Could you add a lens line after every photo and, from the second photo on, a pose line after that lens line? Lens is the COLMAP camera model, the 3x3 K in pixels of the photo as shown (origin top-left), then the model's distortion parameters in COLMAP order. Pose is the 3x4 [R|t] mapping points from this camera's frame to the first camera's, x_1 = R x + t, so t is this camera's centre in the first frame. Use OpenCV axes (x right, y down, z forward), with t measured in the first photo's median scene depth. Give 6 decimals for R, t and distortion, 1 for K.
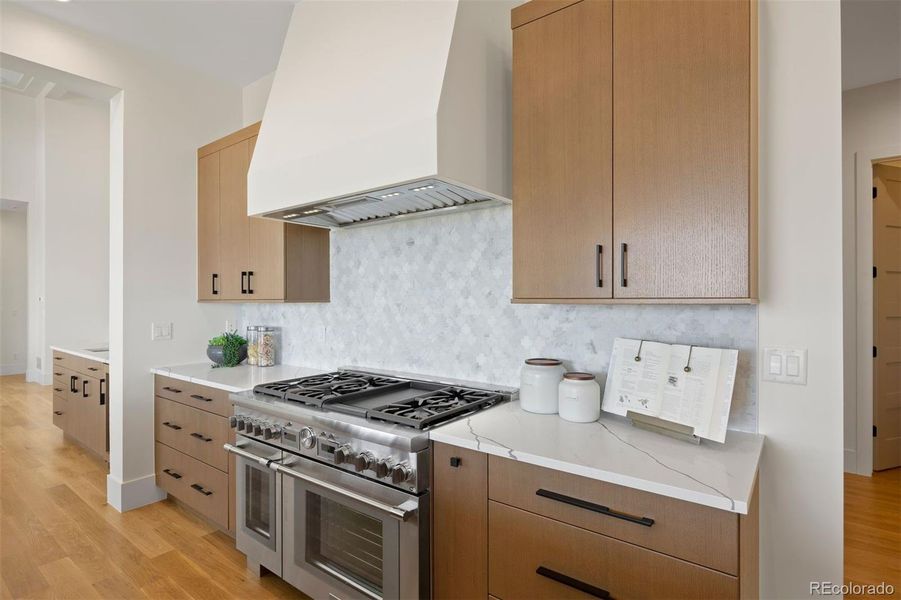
lens RADIAL K [[449.0, 0, 449.4], [0, 449.0, 298.0], [0, 0, 1]] dist [-0.002808, -0.000749]
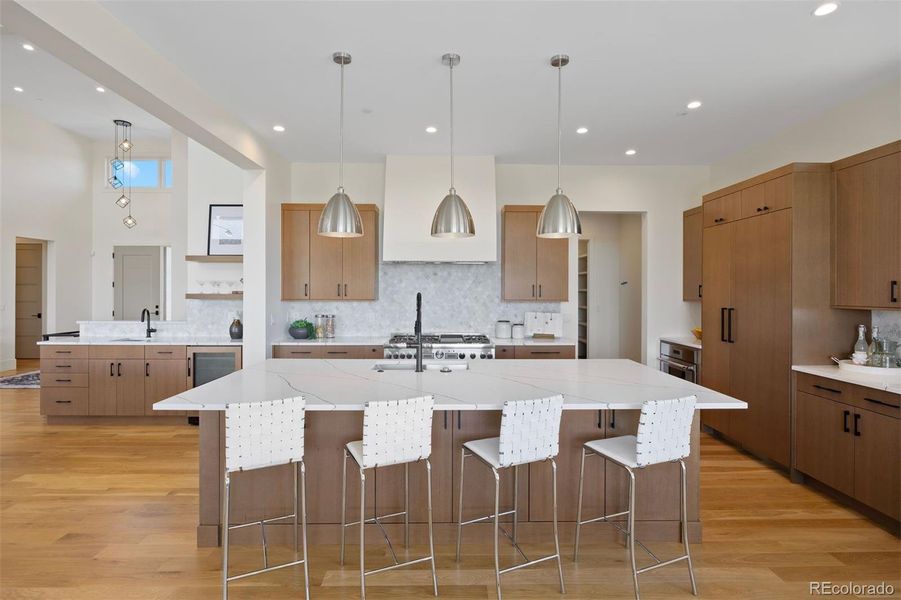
lens RADIAL K [[458.7, 0, 451.5], [0, 458.7, 292.8], [0, 0, 1]] dist [-0.002504, -0.000701]
pose [[0.781413, 0.000882, 0.624013, -1.463226], [-0.007805, 0.999935, 0.008361, -0.049613], [-0.623965, -0.011403, 0.781369, -0.849604]]
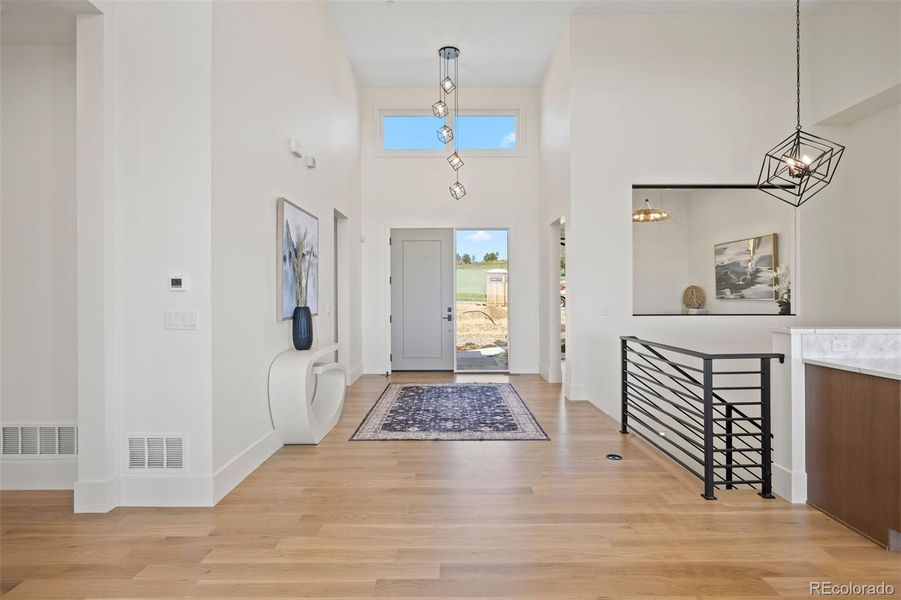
lens RADIAL K [[449.0, 0, 449.4], [0, 449.0, 298.0], [0, 0, 1]] dist [-0.002808, -0.000749]
pose [[0.785163, -0.002670, 0.619283, -2.852862], [-0.001748, 0.999977, 0.006528, 0.036027], [-0.619286, -0.006207, 0.785141, 1.665965]]
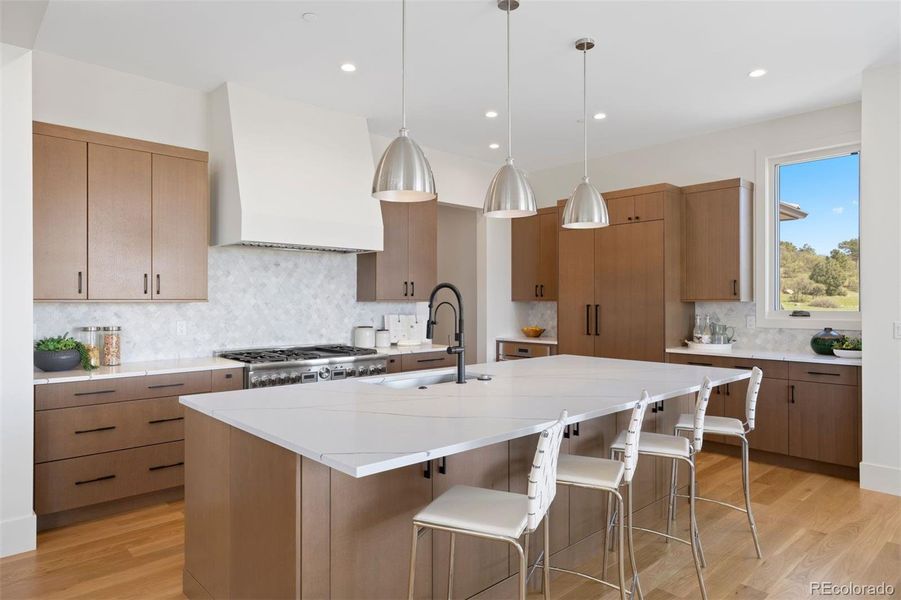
lens RADIAL K [[549.2, 0, 470.8], [0, 549.2, 298.8], [0, 0, 1]] dist [0.004205, 0.000882]
pose [[0.157050, 0.004398, 0.987581, -1.923721], [-0.005941, 0.999976, -0.003508, 0.002070], [-0.987573, -0.005316, 0.157072, 0.010039]]
